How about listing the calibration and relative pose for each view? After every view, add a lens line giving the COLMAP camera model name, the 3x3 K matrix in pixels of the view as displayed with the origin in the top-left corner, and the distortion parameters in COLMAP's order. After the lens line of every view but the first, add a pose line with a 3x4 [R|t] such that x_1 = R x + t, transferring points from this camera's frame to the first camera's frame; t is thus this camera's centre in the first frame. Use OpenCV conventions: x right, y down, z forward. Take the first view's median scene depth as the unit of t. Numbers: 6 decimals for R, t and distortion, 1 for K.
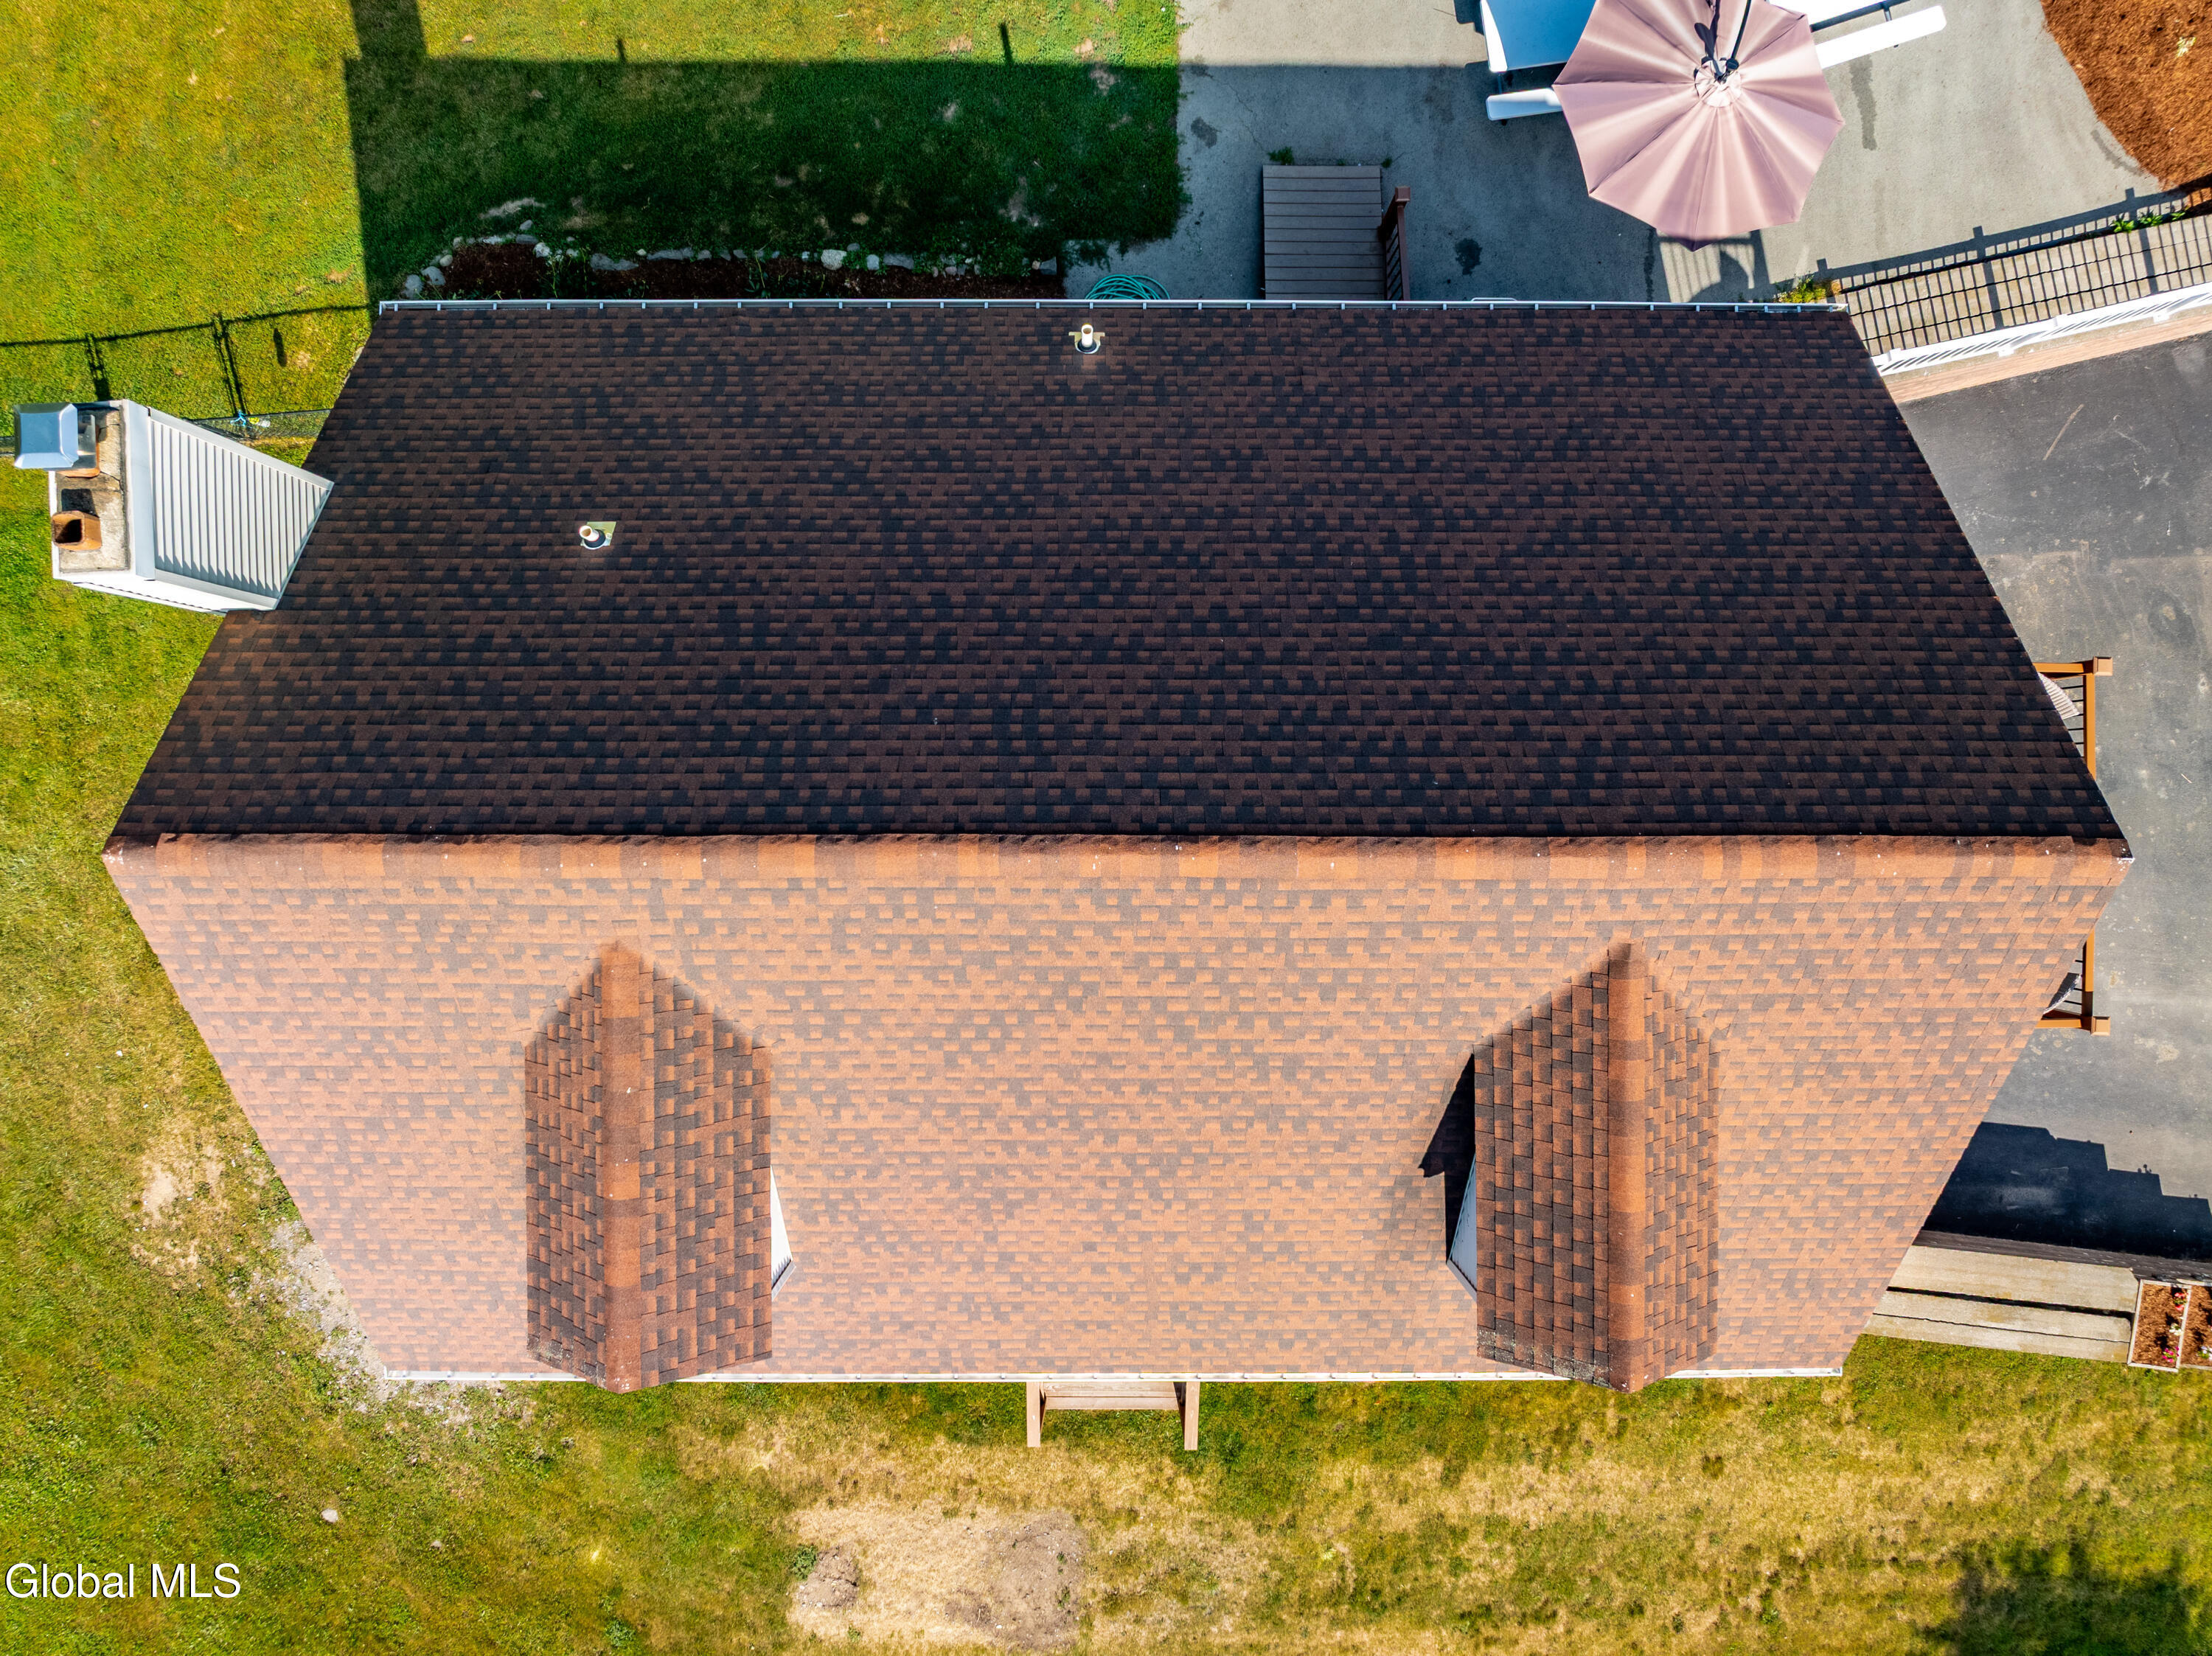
lens RADIAL K [[1558.1, 0, 1109.7], [0, 1558.1, 824.7], [0, 0, 1]] dist [-0.032352, -0.001836]
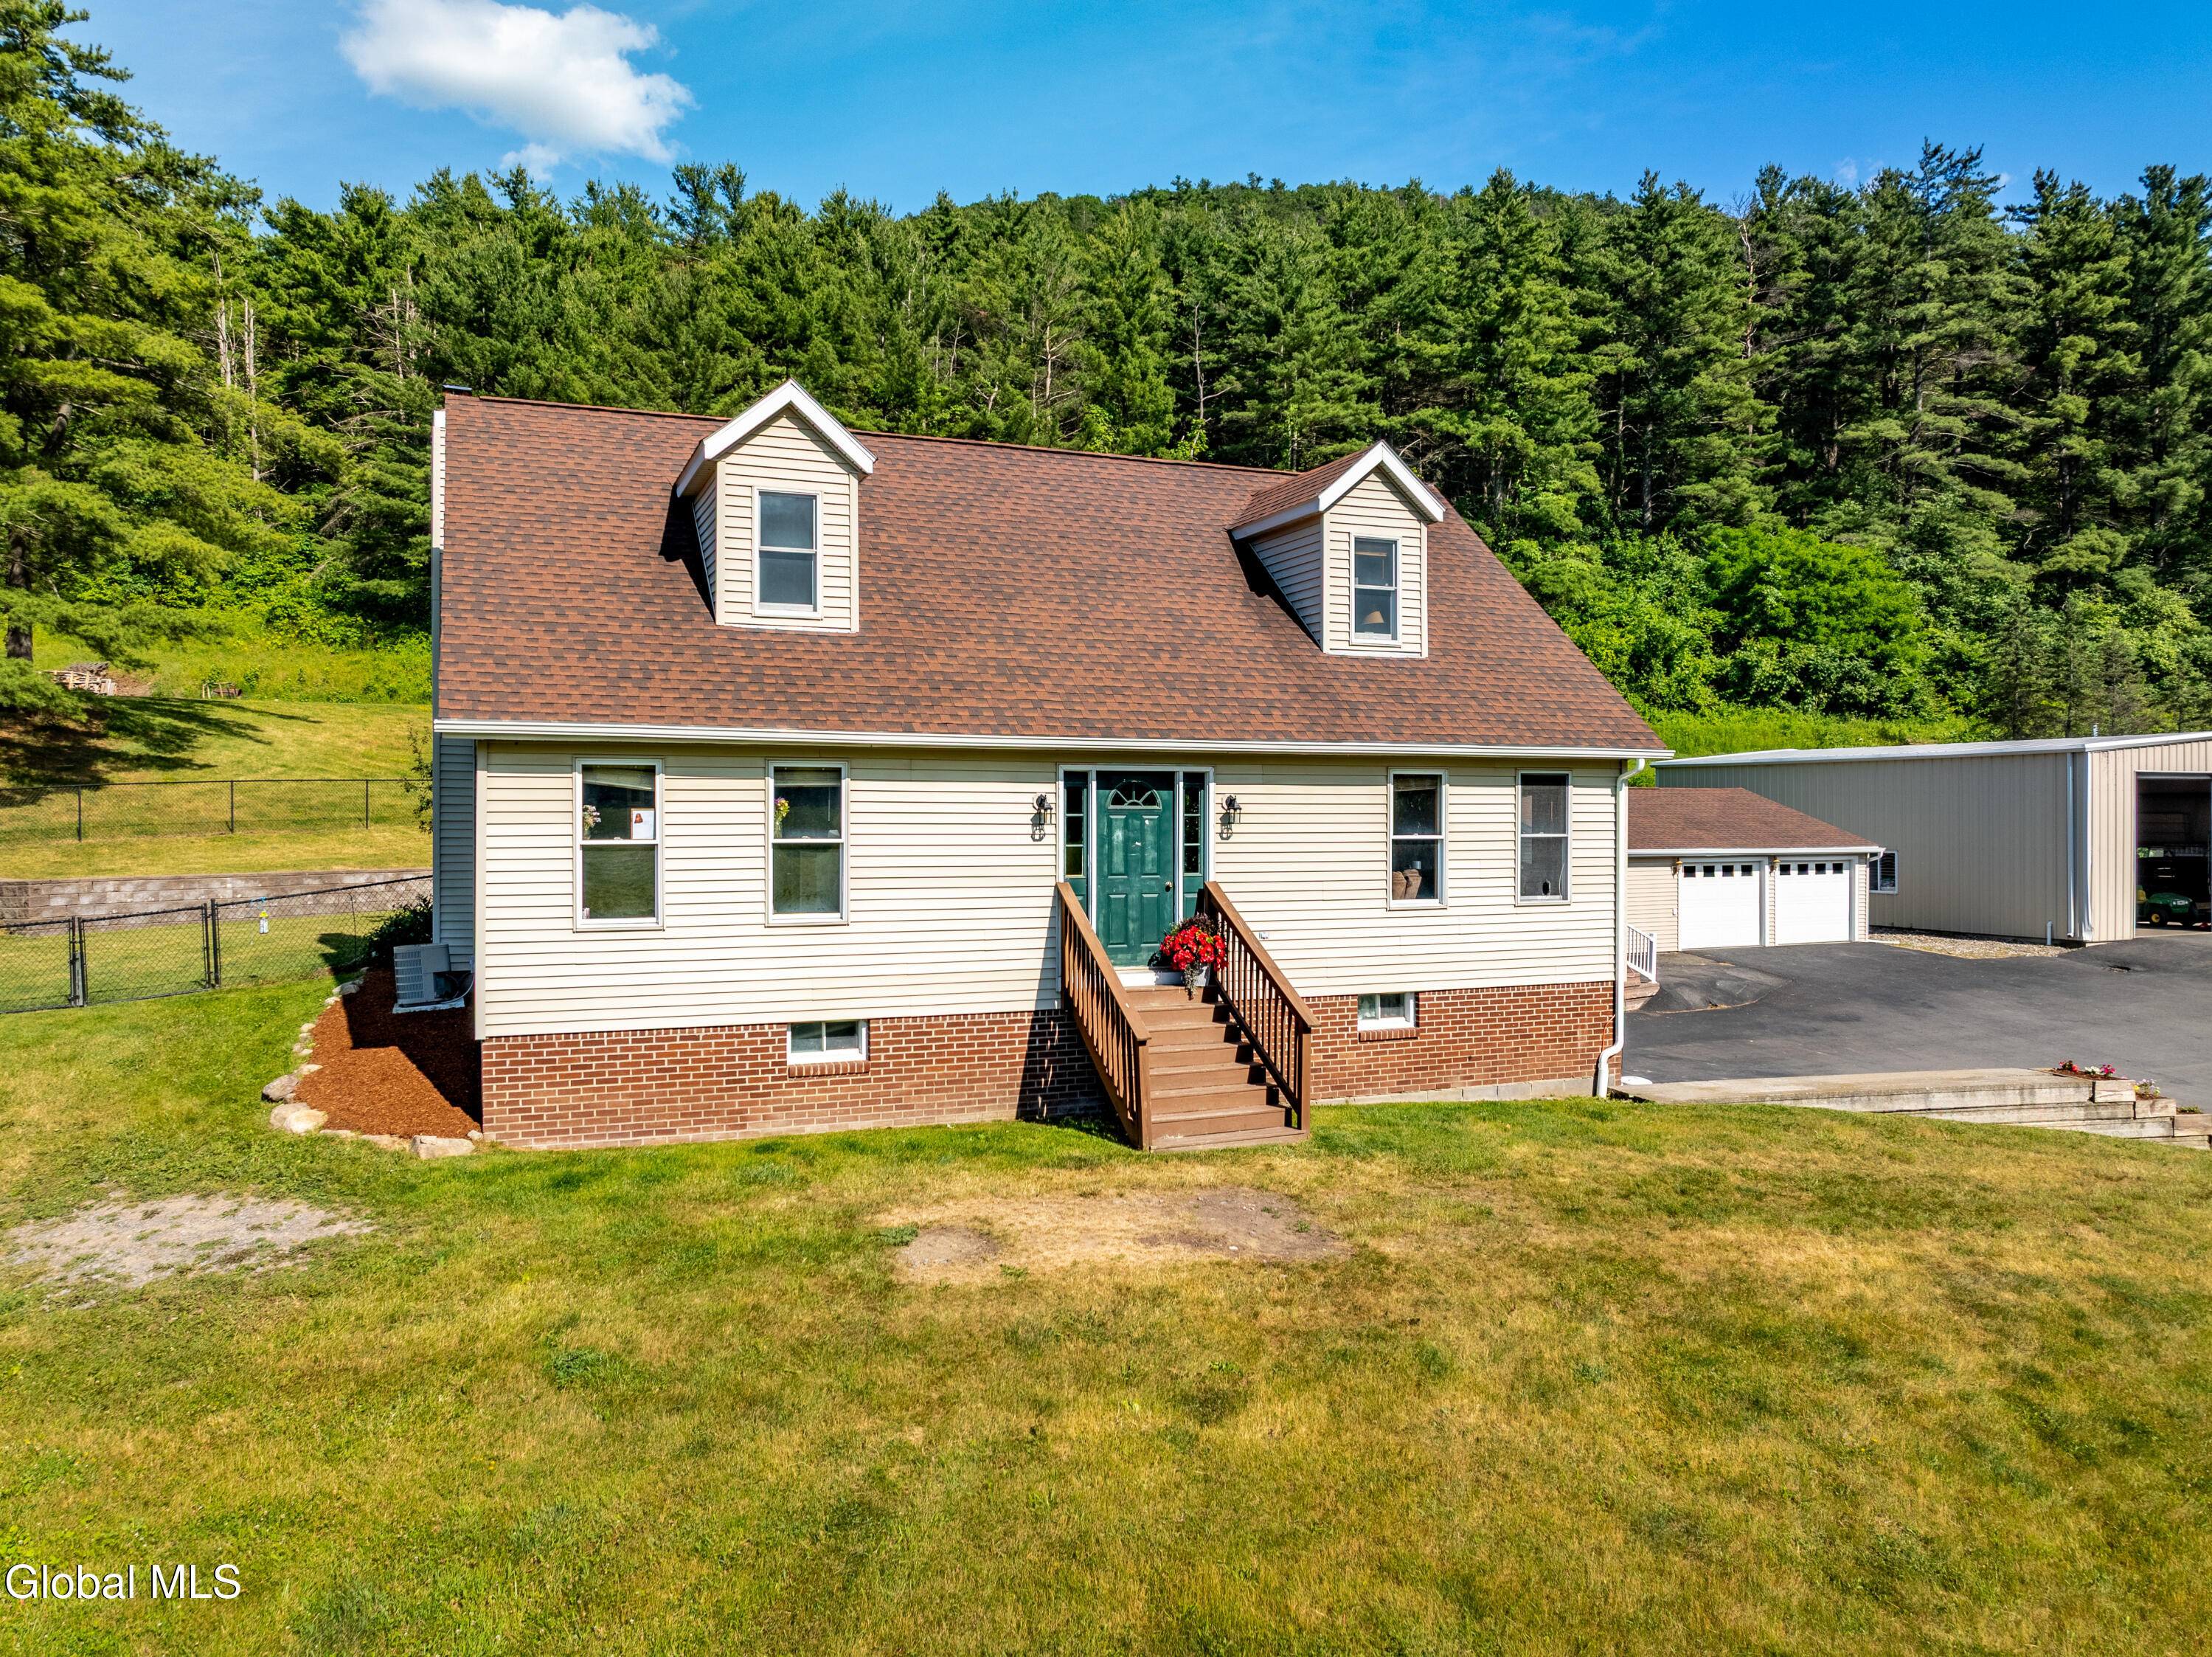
lens RADIAL K [[1567.7, 0, 1109.3], [0, 1567.7, 826.5], [0, 0, 1]] dist [-0.051381, 0.027463]
pose [[0.925110, -0.006776, 0.379638, -0.350260], [0.379620, -0.003796, -0.925135, 1.075497], [0.007709, 0.999970, -0.000939, 0.829389]]
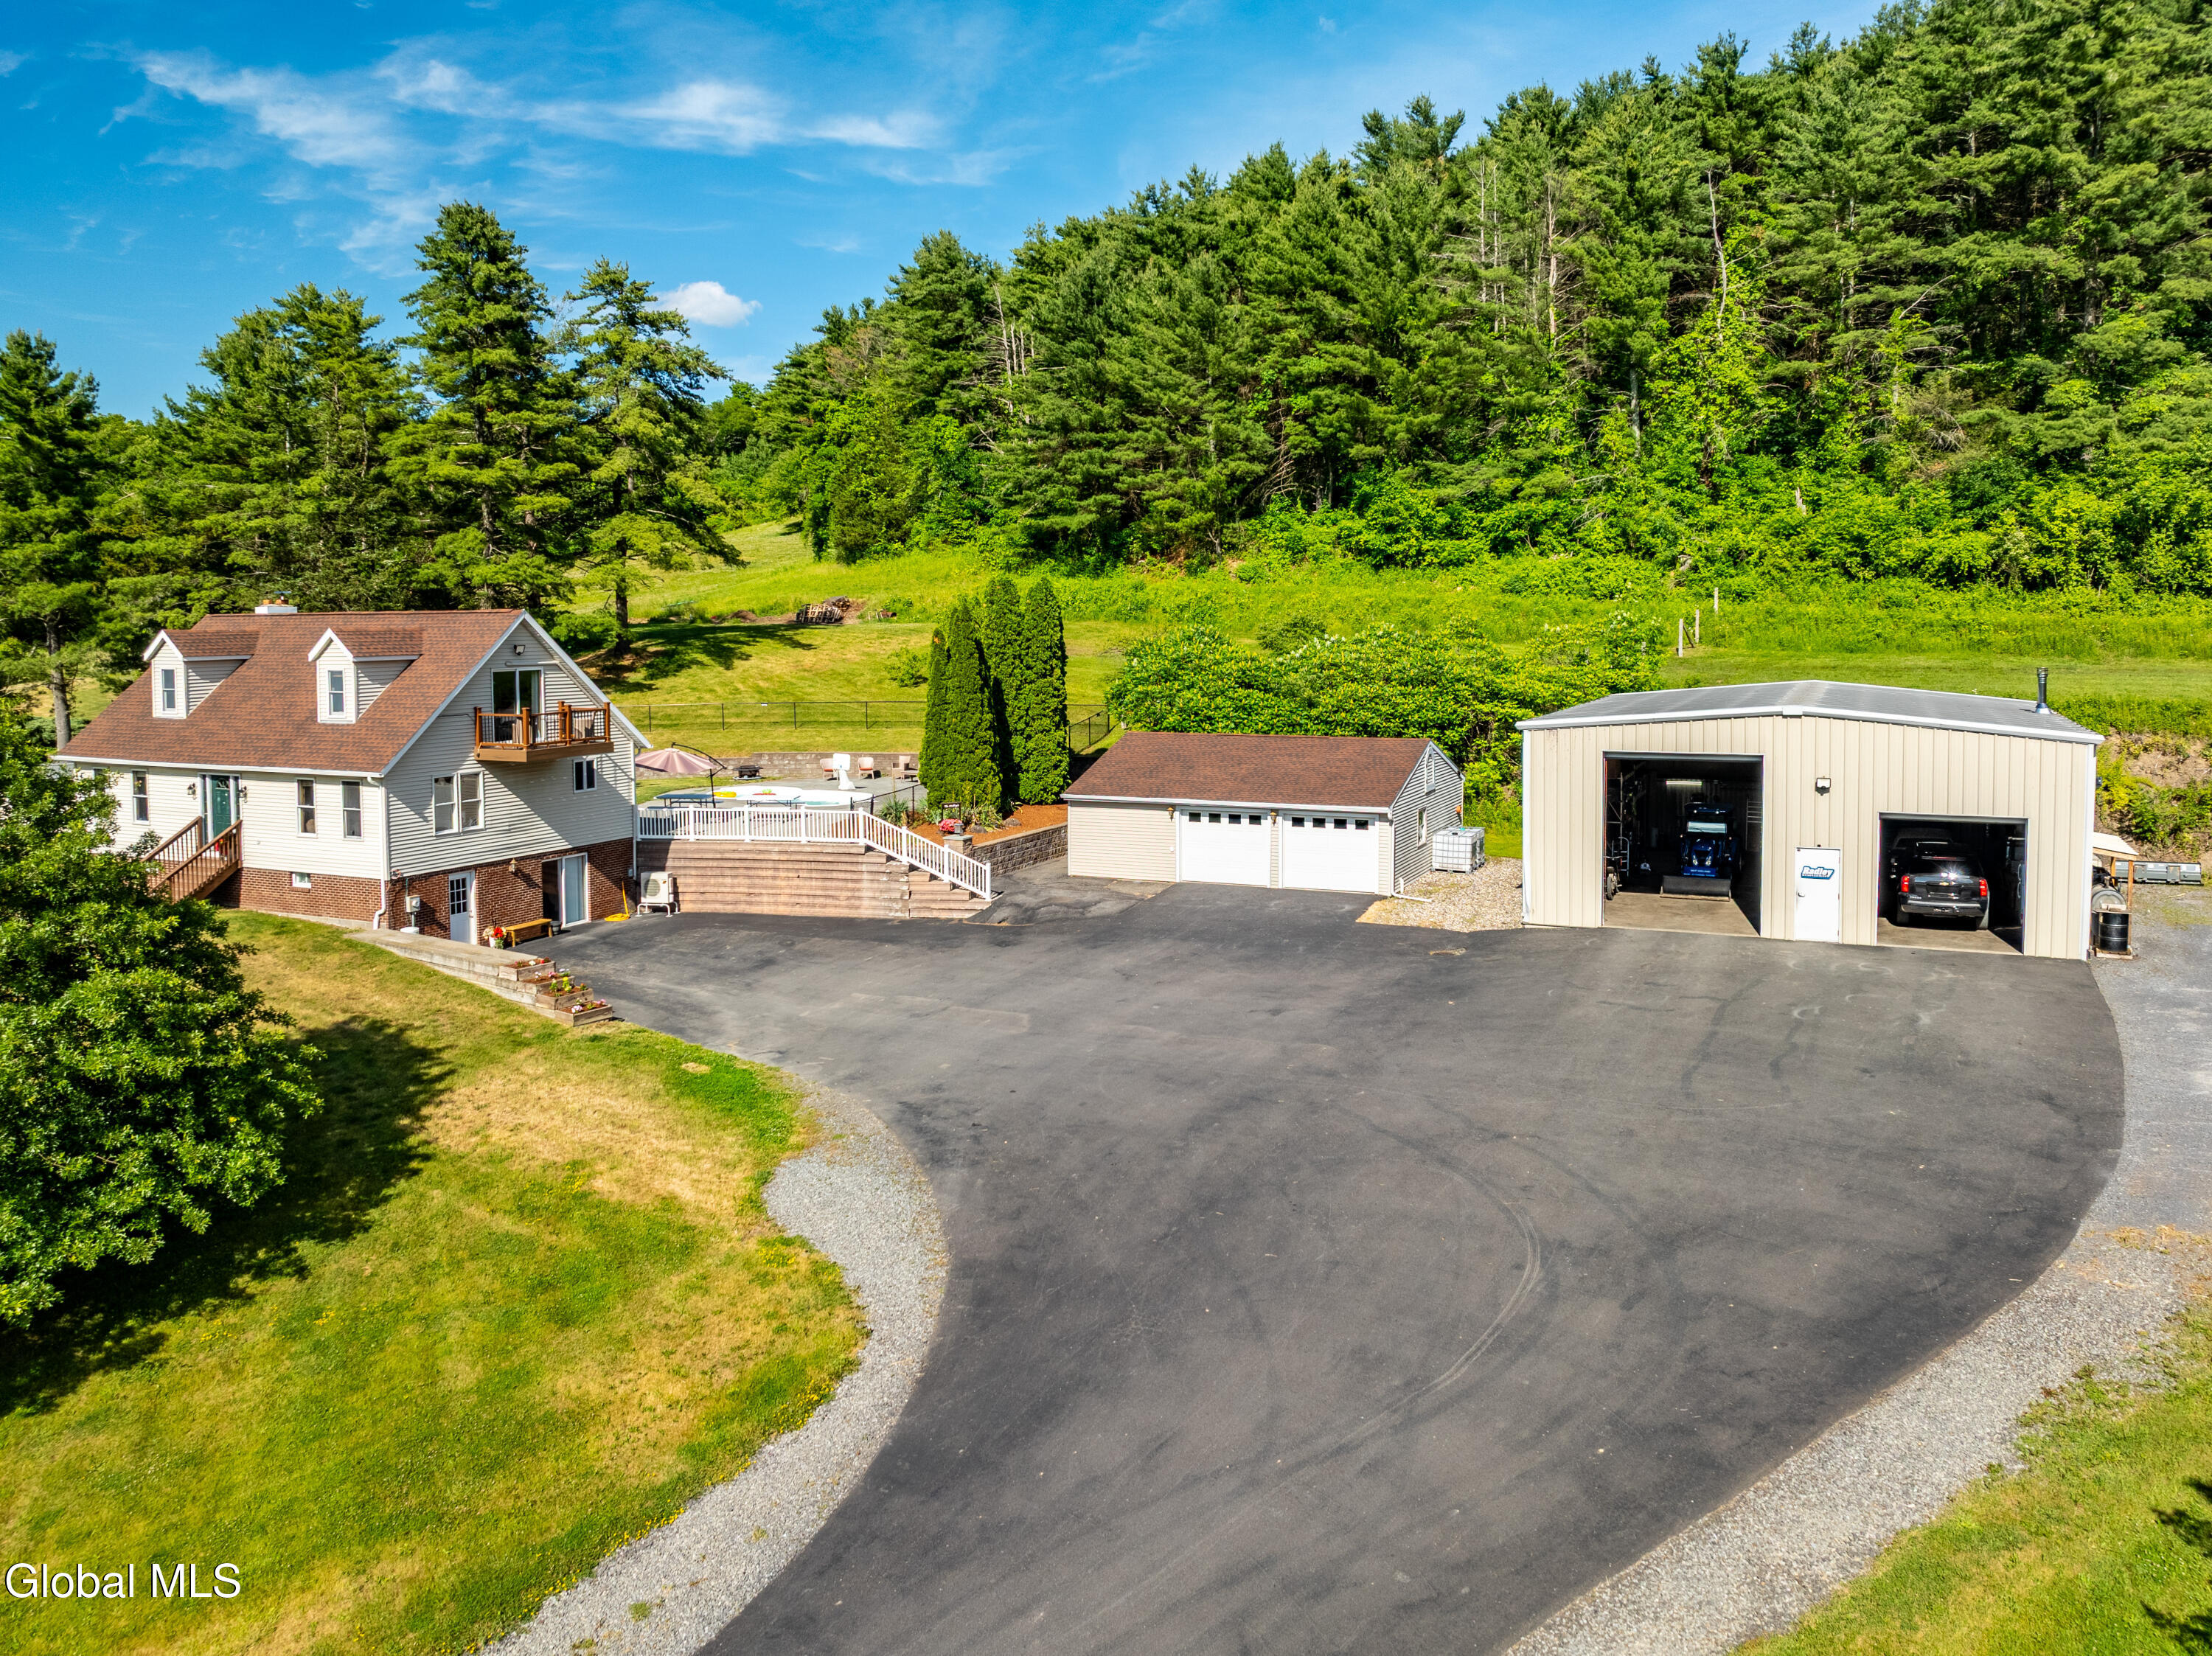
lens RADIAL K [[1622.3, 0, 1160.1], [0, 1622.3, 726.3], [0, 0, 1]] dist [-0.035325, -0.000077]
pose [[0.910101, 0.018614, -0.413968, 2.252330], [-0.414366, 0.050744, -0.908694, 1.830105], [0.004092, 0.998538, 0.053895, 0.603263]]
